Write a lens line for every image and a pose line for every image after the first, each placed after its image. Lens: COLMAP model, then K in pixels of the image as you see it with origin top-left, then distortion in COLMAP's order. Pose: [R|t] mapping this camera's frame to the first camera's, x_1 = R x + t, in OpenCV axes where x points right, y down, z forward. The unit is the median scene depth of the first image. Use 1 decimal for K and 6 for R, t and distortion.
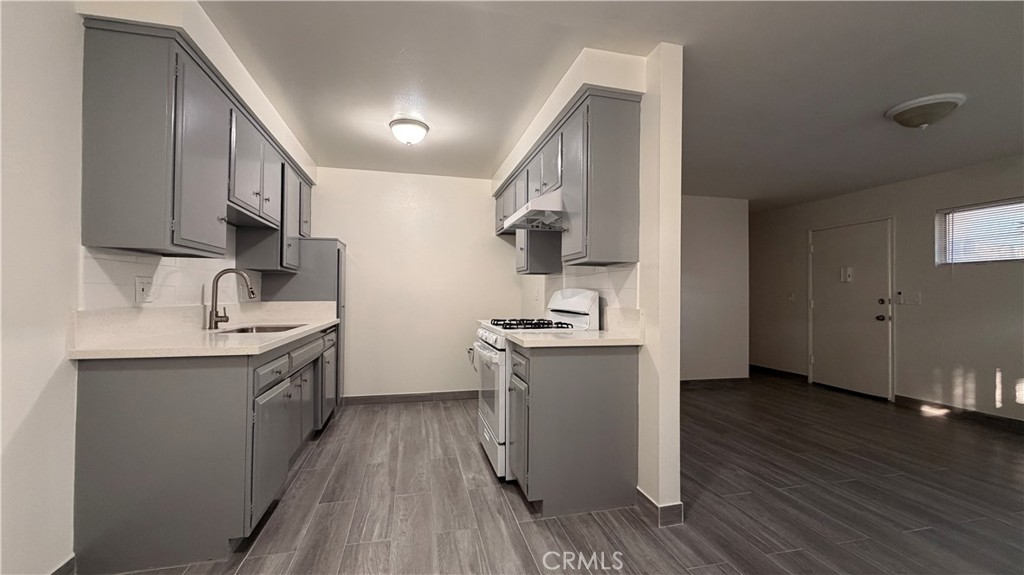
lens RADIAL K [[406.1, 0, 509.9], [0, 406.1, 288.7], [0, 0, 1]] dist [-0.002615, 0.000587]
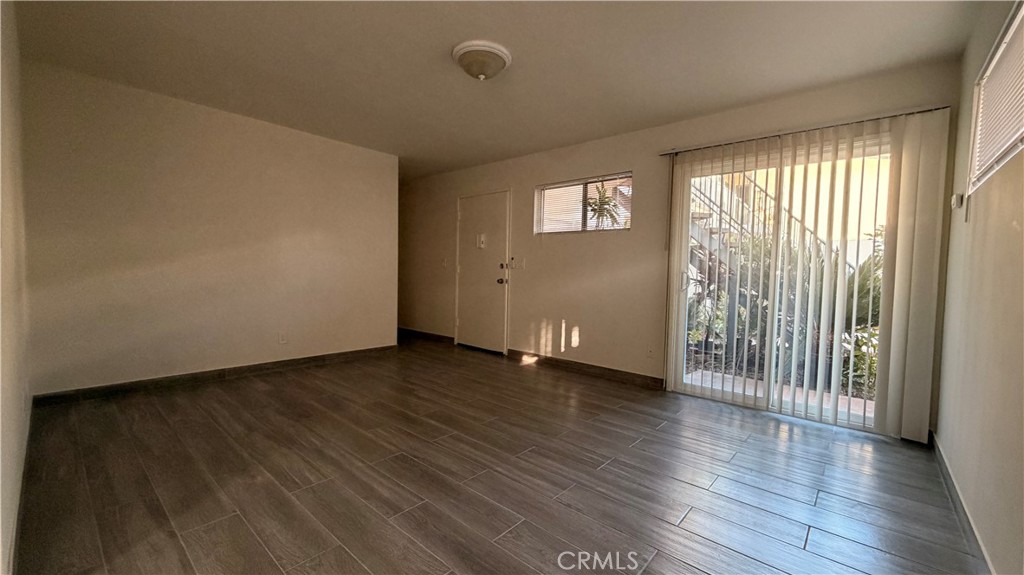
lens RADIAL K [[406.1, 0, 509.1], [0, 406.1, 289.0], [0, 0, 1]] dist [-0.002615, 0.000587]
pose [[0.820527, -0.017092, 0.571352, 0.550246], [-0.023080, 0.997747, 0.062993, 0.043839], [-0.571141, -0.064874, 0.818284, 0.145997]]
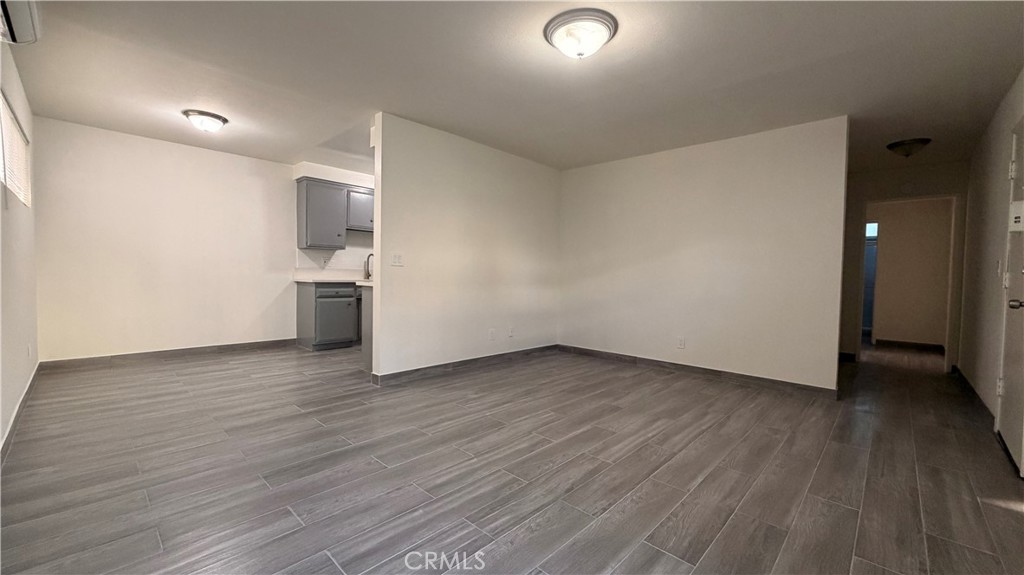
lens RADIAL K [[406.1, 0, 509.6], [0, 406.1, 284.6], [0, 0, 1]] dist [-0.002615, 0.000587]
pose [[0.543287, 0.021666, -0.839267, 1.797336], [-0.002310, 0.999702, 0.024313, 0.072864], [0.839544, -0.011270, 0.543175, 0.424126]]
